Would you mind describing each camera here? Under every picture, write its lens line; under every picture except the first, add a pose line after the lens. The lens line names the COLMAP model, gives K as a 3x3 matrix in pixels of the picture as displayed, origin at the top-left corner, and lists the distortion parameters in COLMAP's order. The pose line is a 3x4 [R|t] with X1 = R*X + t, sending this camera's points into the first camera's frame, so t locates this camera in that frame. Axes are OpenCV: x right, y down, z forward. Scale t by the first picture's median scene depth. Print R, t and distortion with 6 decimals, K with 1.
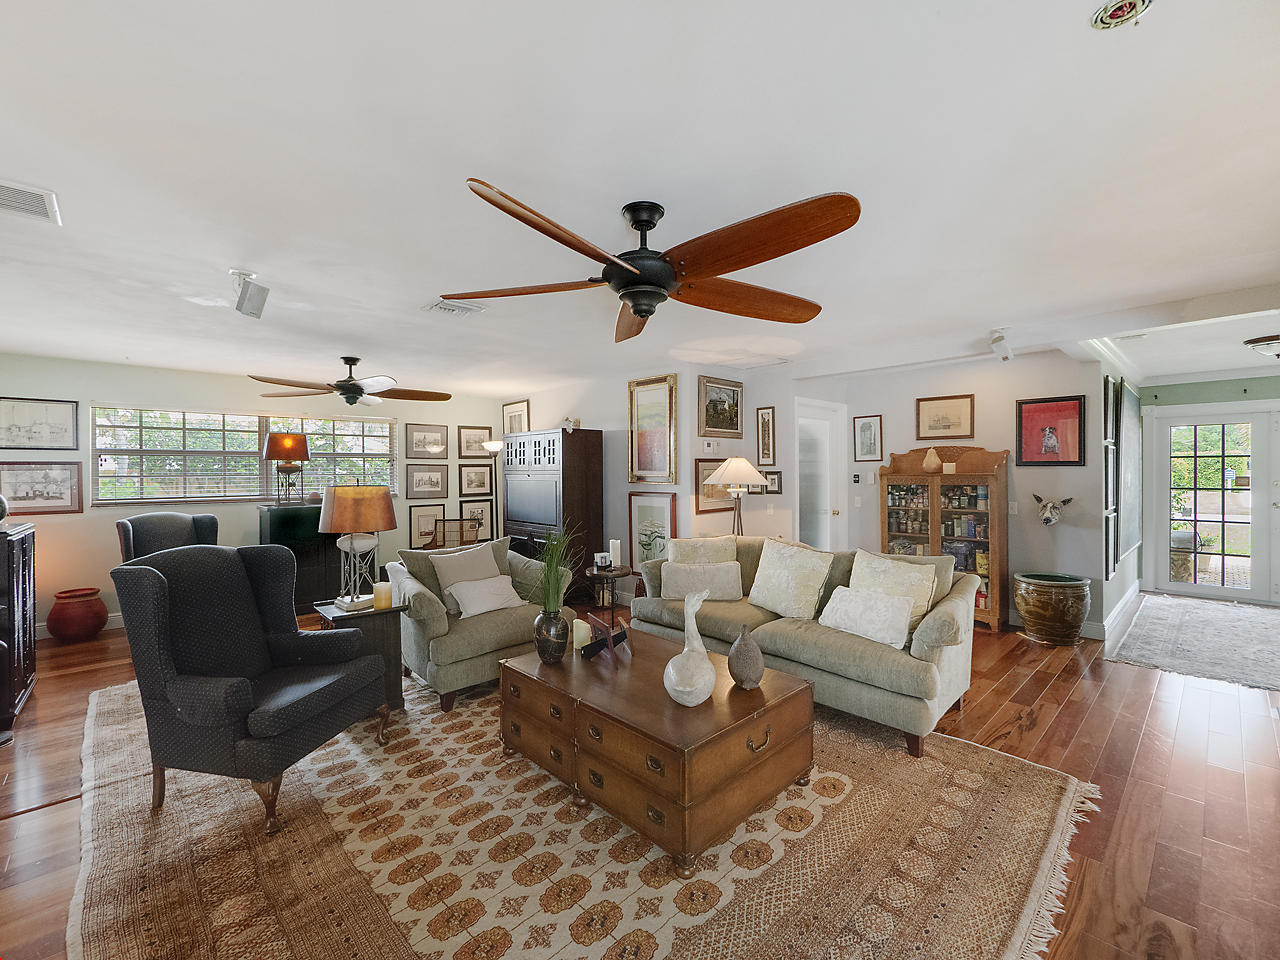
lens RADIAL K [[556.4, 0, 639.3], [0, 556.4, 476.1], [0, 0, 1]] dist [-0.017046, -0.000229]
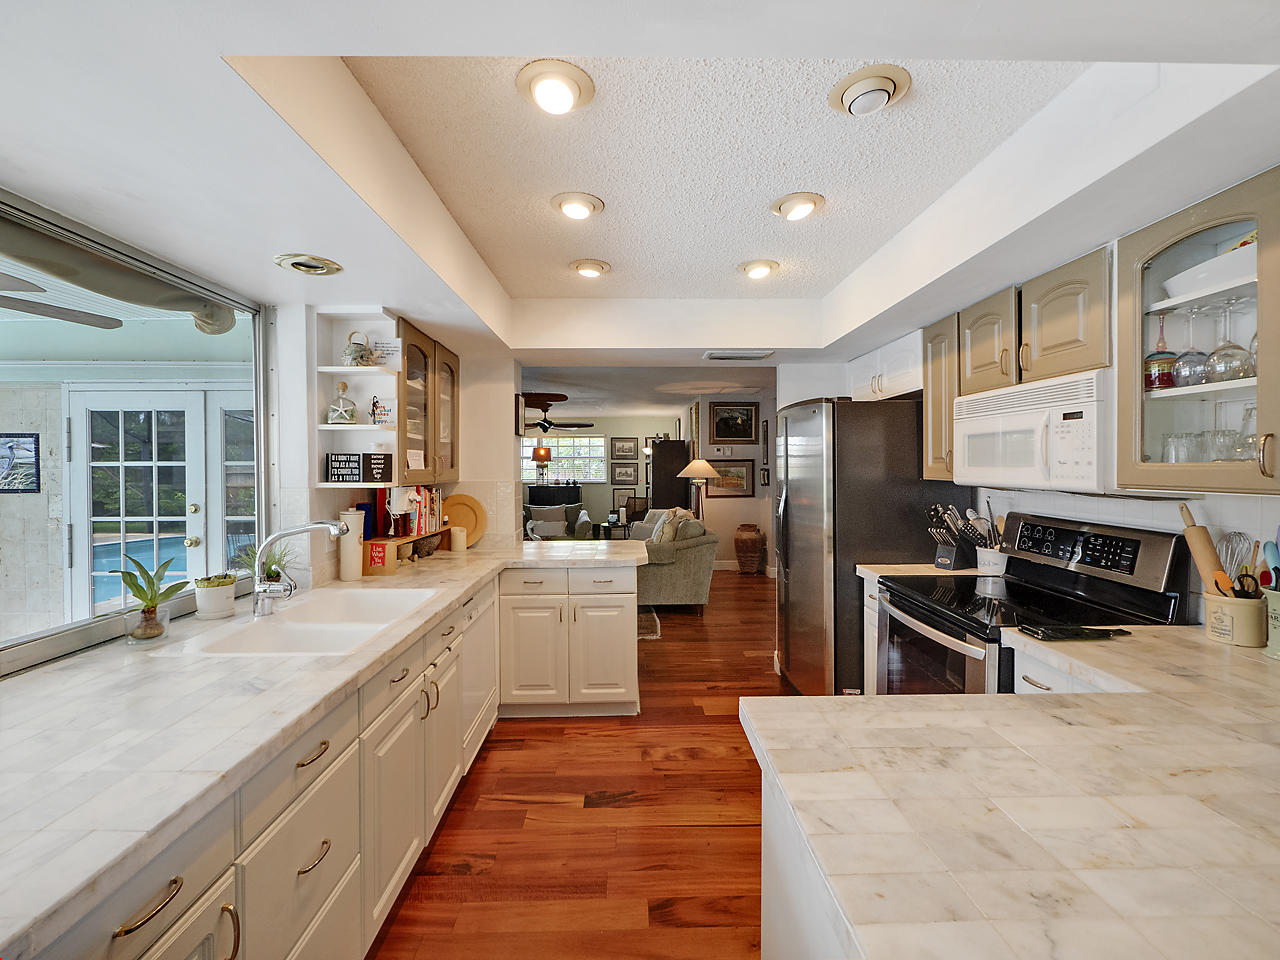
lens RADIAL K [[556.4, 0, 640.7], [0, 556.4, 473.4], [0, 0, 1]] dist [-0.017046, -0.000229]
pose [[0.736209, 0.012223, -0.676643, 0.888914], [-0.007686, 0.999923, 0.009700, -0.008327], [0.676710, -0.001940, 0.736247, -0.168857]]
